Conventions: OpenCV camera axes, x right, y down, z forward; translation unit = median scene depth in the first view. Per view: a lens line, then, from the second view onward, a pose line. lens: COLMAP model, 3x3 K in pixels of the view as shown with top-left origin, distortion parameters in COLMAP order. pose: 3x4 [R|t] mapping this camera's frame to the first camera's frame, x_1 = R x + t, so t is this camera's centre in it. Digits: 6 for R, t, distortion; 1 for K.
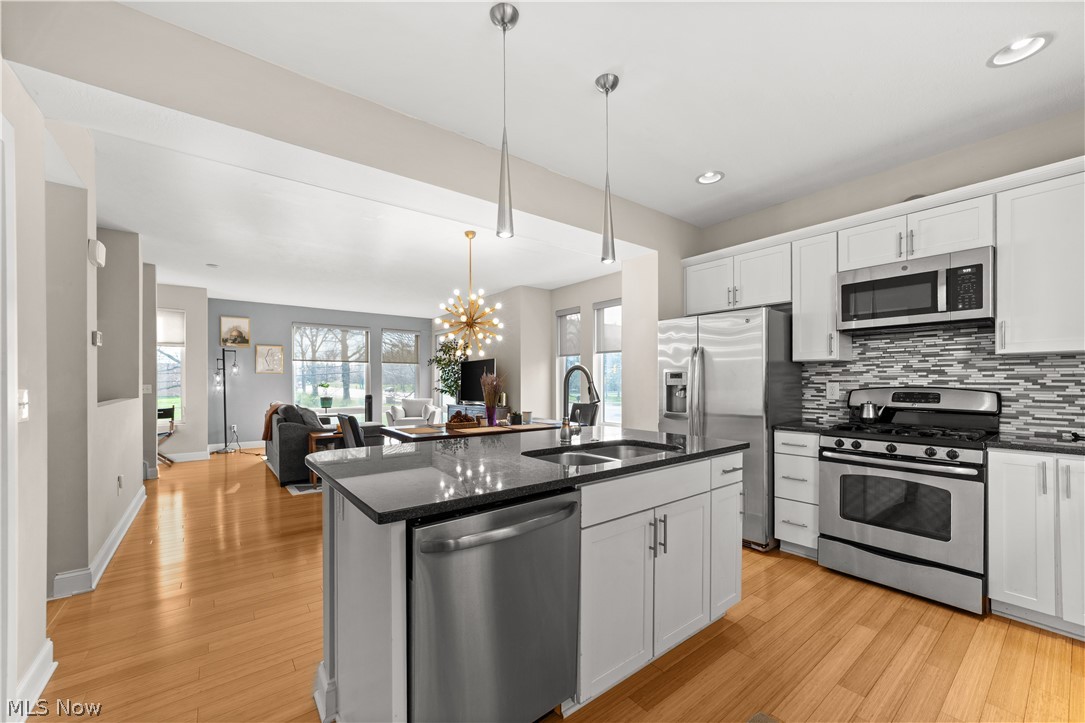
lens RADIAL K [[418.6, 0, 536.8], [0, 418.6, 380.3], [0, 0, 1]] dist [-0.007513, 0.004561]
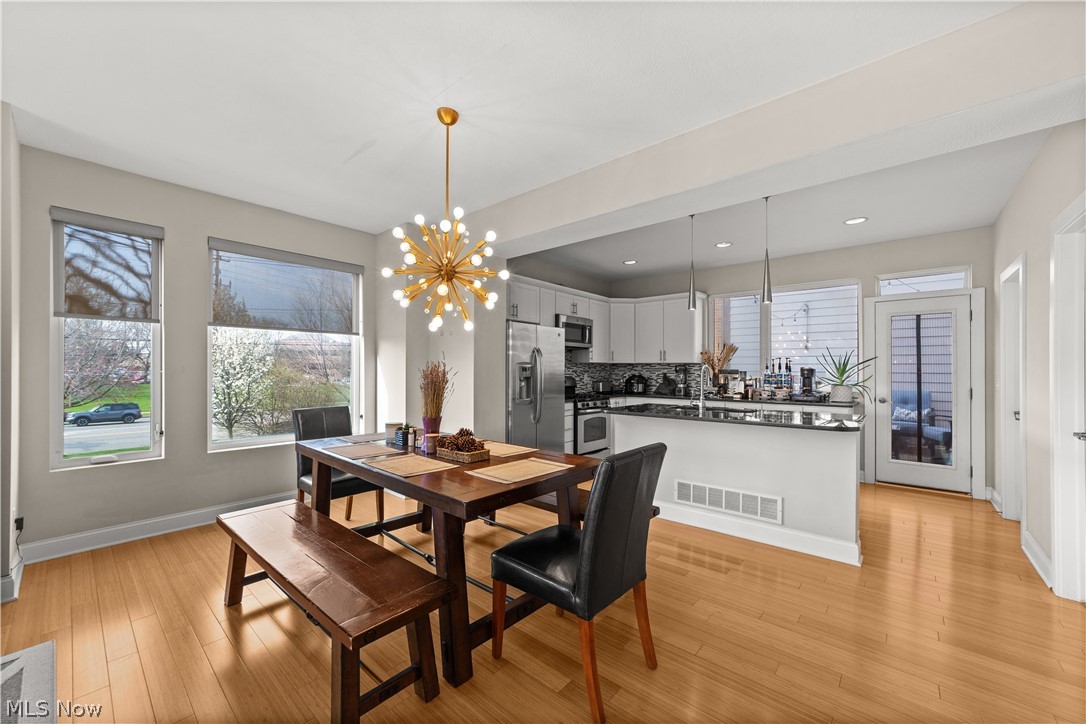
lens RADIAL K [[419.0, 0, 540.7], [0, 419.0, 369.4], [0, 0, 1]] dist [-0.007513, 0.004561]
pose [[-0.191754, 0.006374, 0.981422, -0.424530], [-0.001742, 0.999975, -0.006835, -0.001064], [-0.981441, -0.003020, -0.191738, 0.567442]]
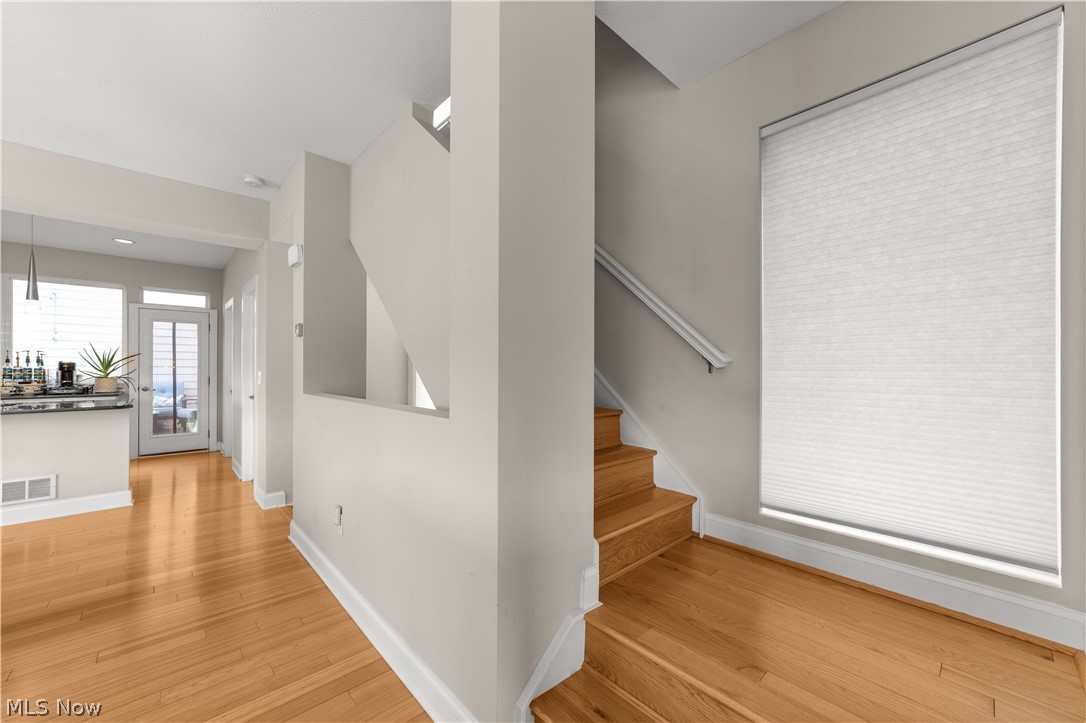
lens RADIAL K [[419.0, 0, 540.2], [0, 419.0, 369.2], [0, 0, 1]] dist [-0.007513, 0.004561]
pose [[-0.996975, -0.000757, -0.077720, -0.571832], [-0.001045, 0.999993, 0.003671, 0.000115], [0.077717, 0.003741, -0.996968, 0.765468]]
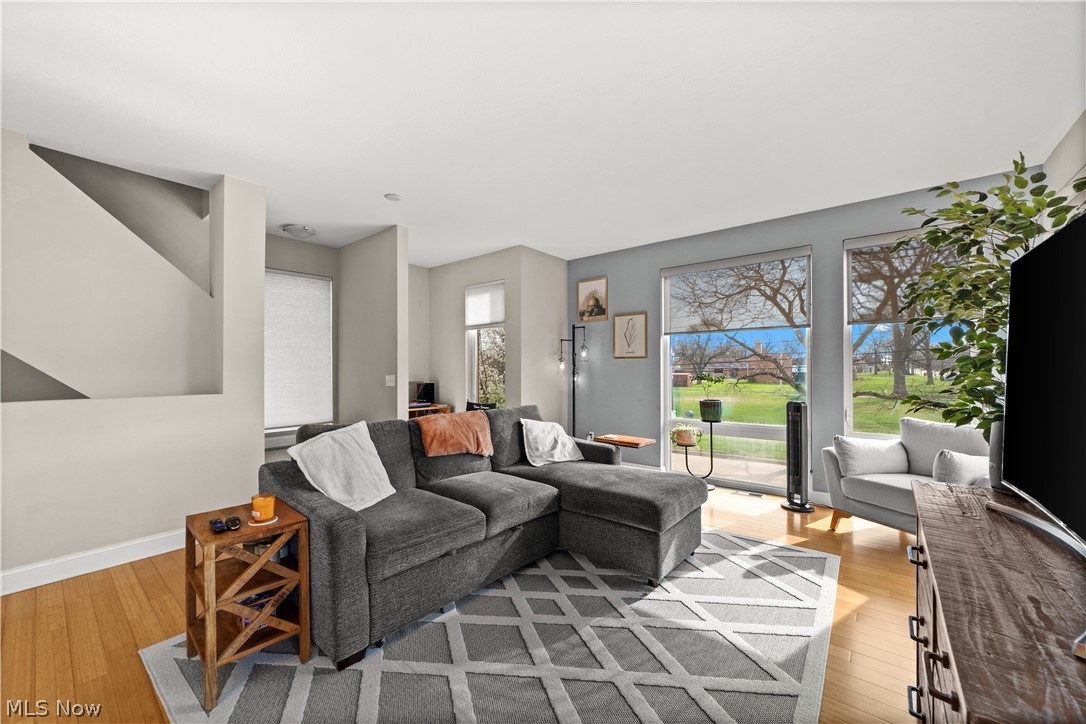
lens RADIAL K [[419.0, 0, 546.2], [0, 419.0, 370.9], [0, 0, 1]] dist [-0.007513, 0.004561]
pose [[0.240562, 0.005730, -0.970617, -0.056847], [0.003071, 0.999973, 0.006665, -0.001408], [0.970629, -0.004584, 0.240538, 0.784448]]
